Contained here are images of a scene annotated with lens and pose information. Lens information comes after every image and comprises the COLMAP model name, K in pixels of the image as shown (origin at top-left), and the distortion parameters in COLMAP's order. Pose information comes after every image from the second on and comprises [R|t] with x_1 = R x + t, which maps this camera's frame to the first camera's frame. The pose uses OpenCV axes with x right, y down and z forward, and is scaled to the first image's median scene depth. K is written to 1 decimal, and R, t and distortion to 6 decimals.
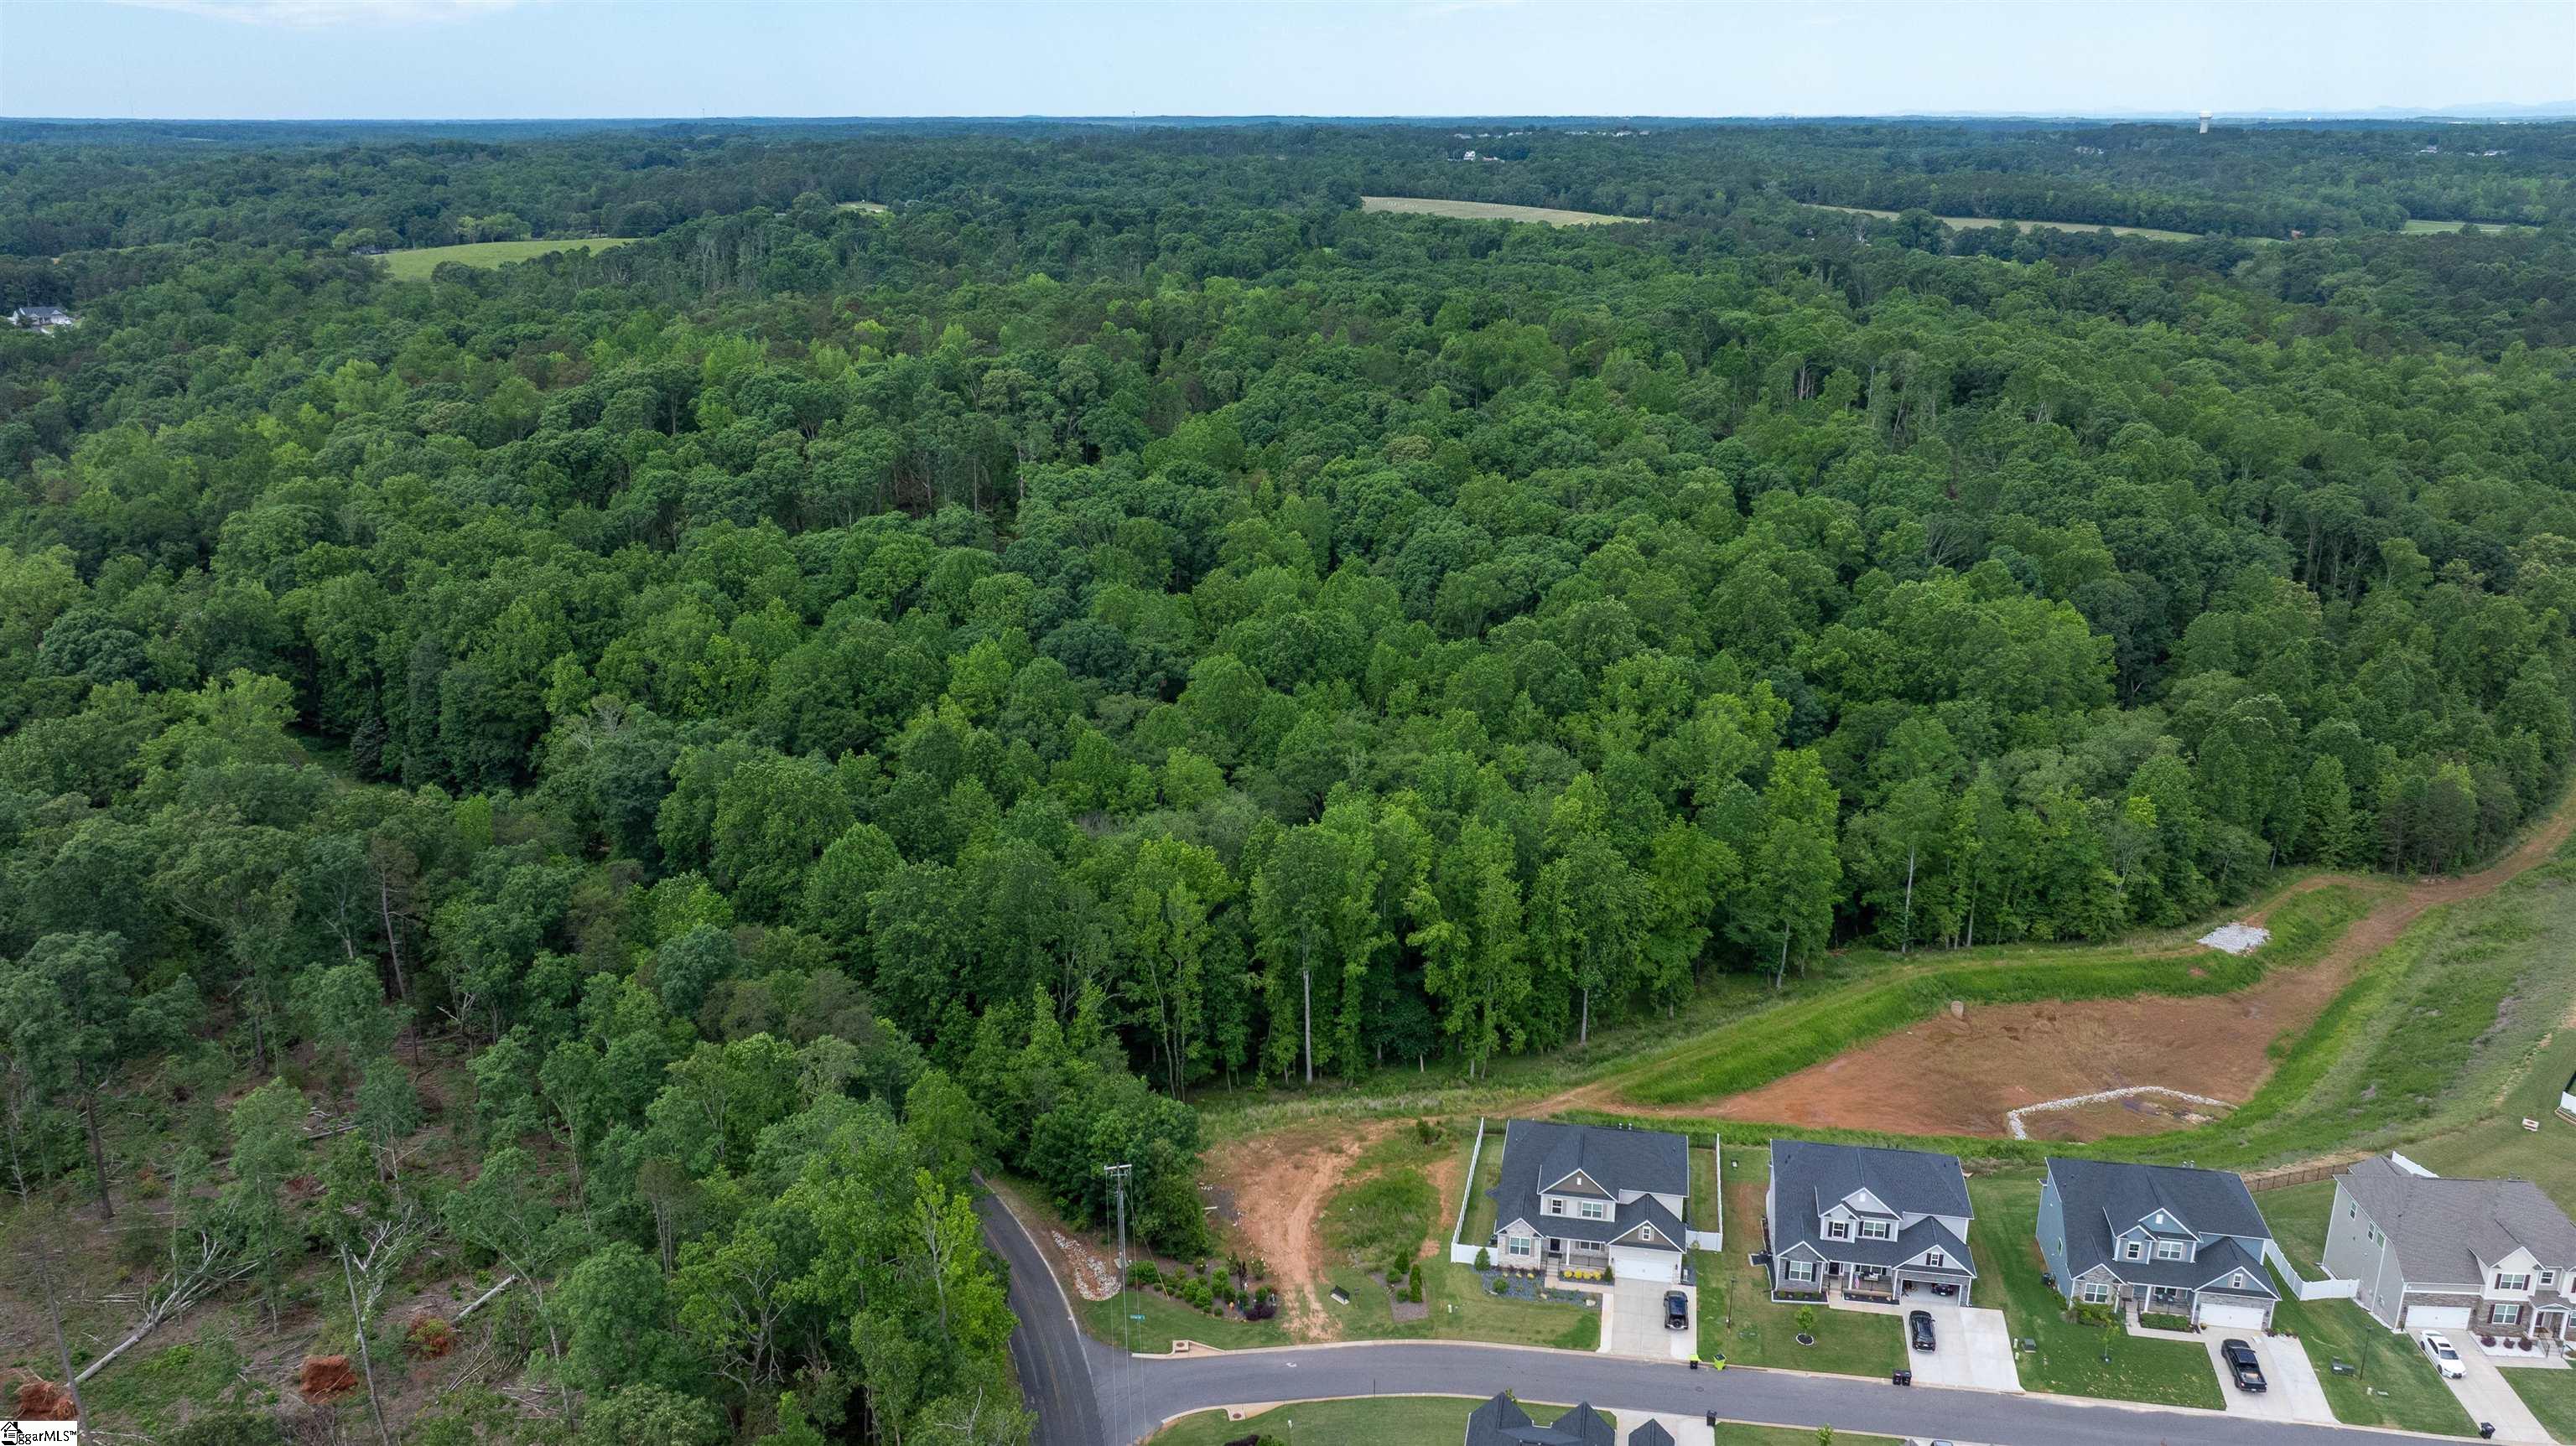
lens RADIAL K [[1977.5, 0, 1288.0], [0, 1977.5, 723.0], [0, 0, 1]] dist [-0.022887, 0.000999]
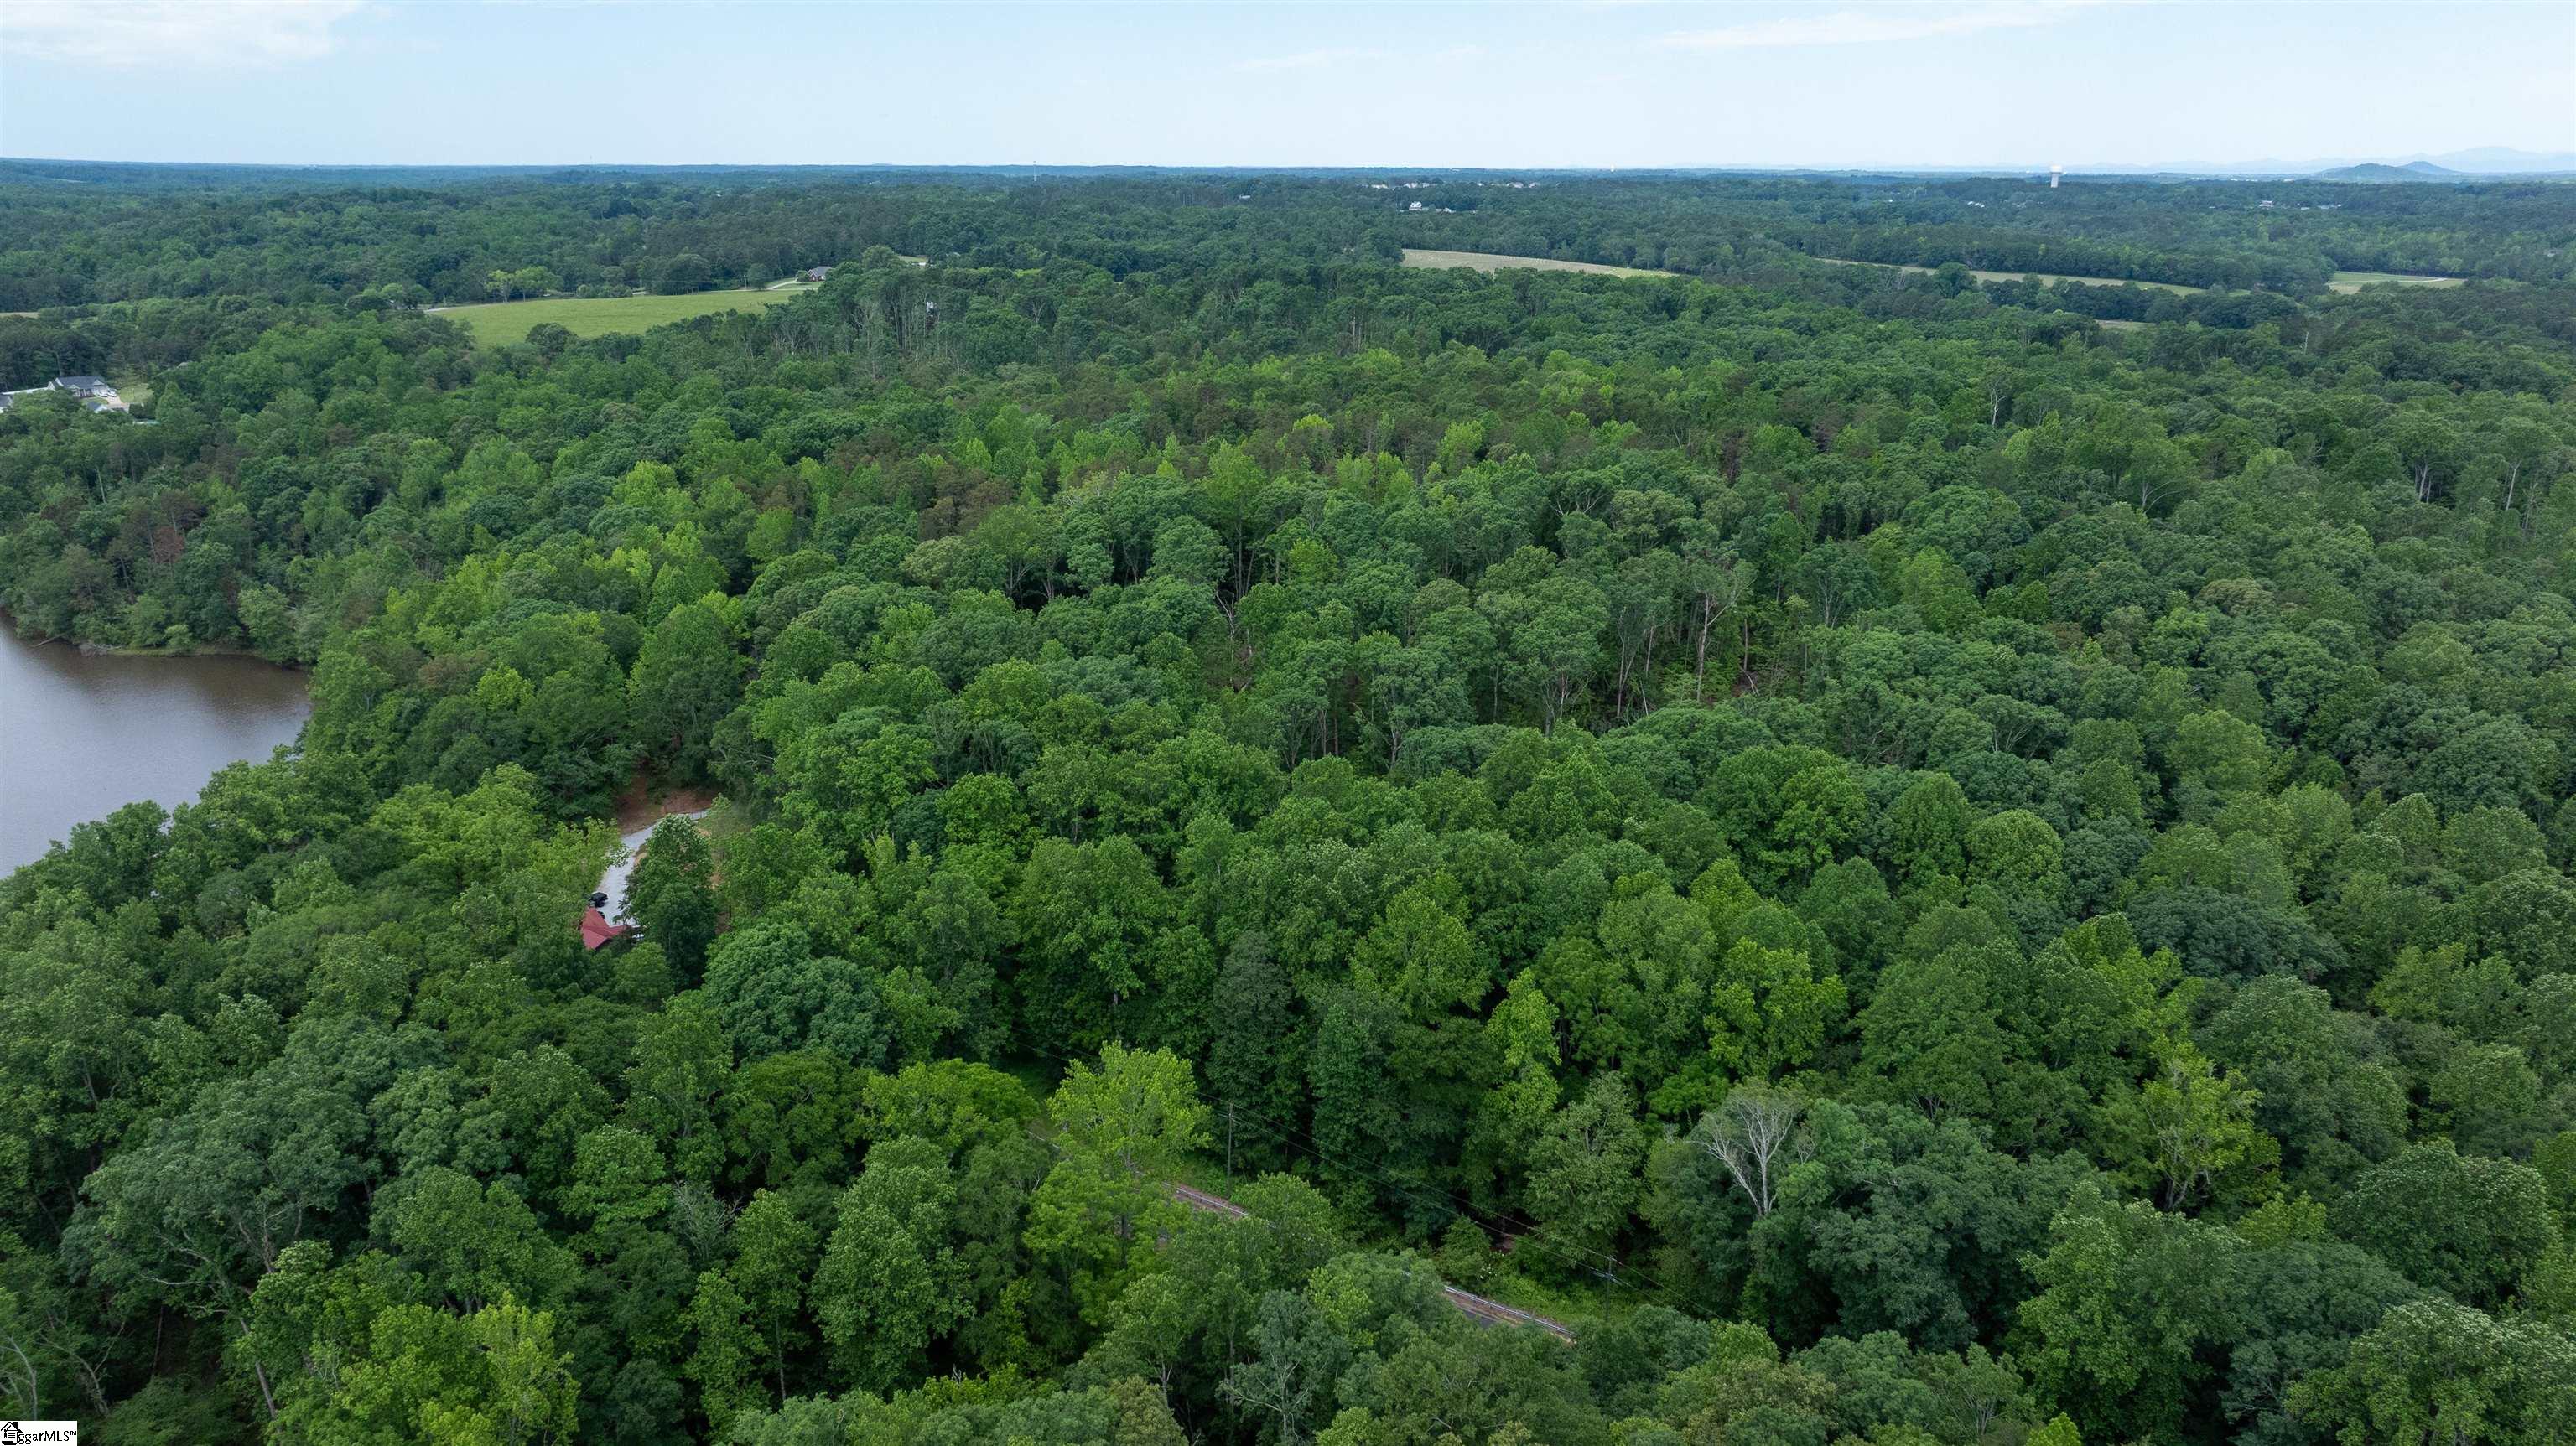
lens RADIAL K [[1802.1, 0, 1291.4], [0, 1802.1, 719.4], [0, 0, 1]] dist [-0.024903, 0.008334]
pose [[0.994515, -0.025039, 0.101554, -0.119858], [0.025004, 0.999686, 0.001617, -0.030241], [-0.101562, 0.000932, 0.994829, 0.094029]]
